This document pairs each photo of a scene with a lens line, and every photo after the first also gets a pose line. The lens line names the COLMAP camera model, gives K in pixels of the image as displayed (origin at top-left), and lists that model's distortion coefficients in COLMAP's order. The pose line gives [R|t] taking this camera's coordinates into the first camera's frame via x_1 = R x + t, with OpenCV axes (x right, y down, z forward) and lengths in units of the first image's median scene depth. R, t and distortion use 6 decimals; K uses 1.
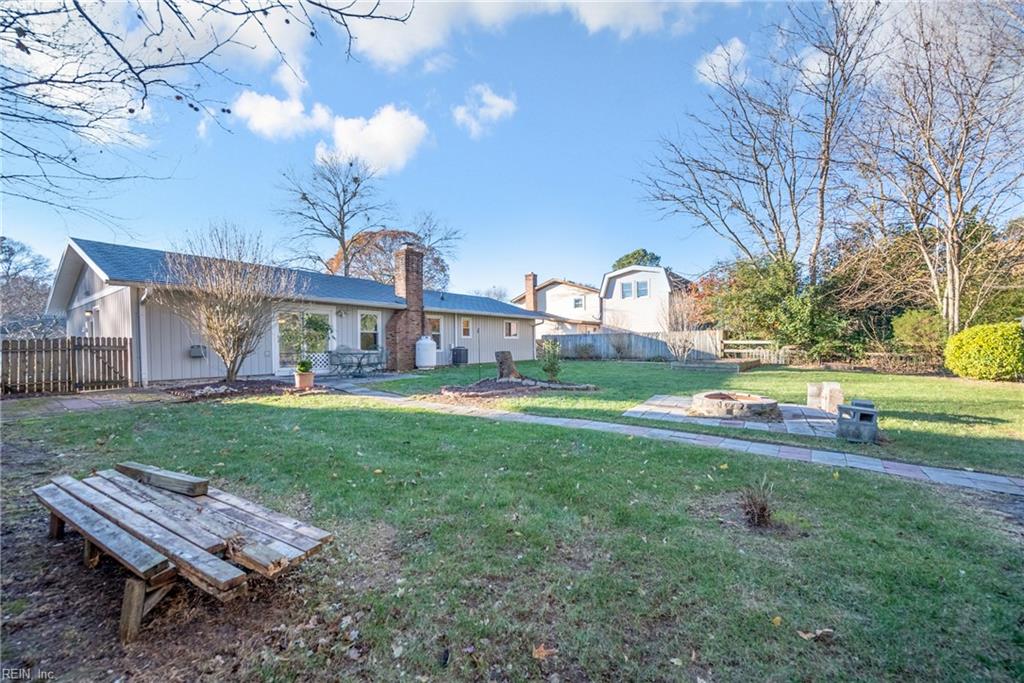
lens RADIAL K [[439.0, 0, 512.3], [0, 439.0, 344.6], [0, 0, 1]] dist [0.001401, 0.000094]
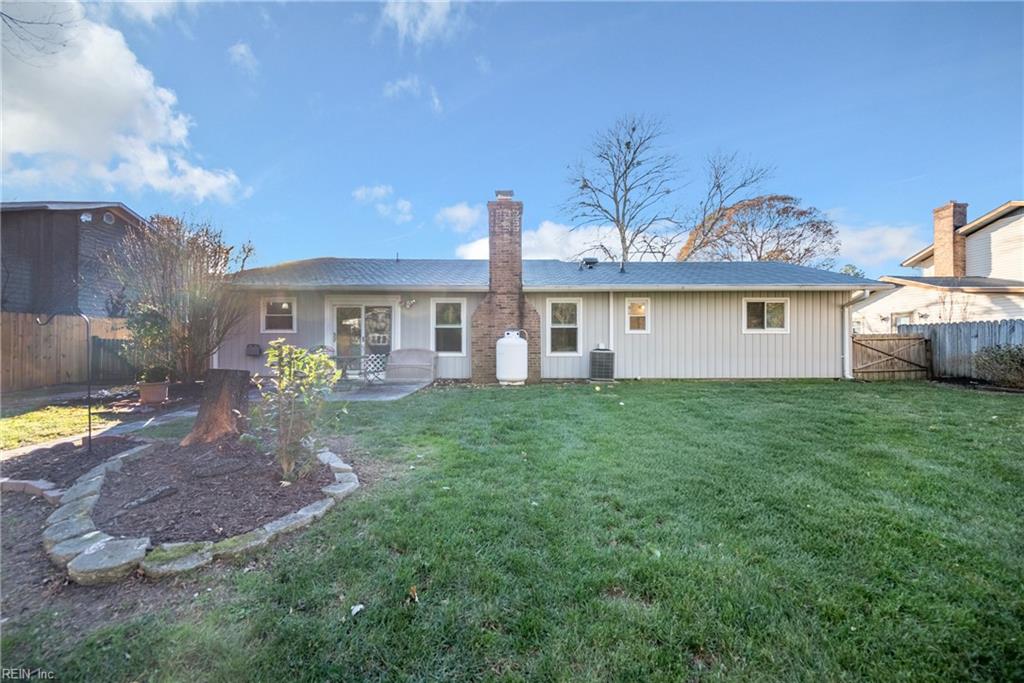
lens RADIAL K [[394.0, 0, 511.7], [0, 394.0, 336.3], [0, 0, 1]] dist [0.001294, -0.000067]
pose [[0.588771, 0.011175, -0.808223, 0.217198], [-0.002560, 0.999925, 0.011961, -0.016450], [0.808296, -0.004973, 0.588755, 0.556341]]
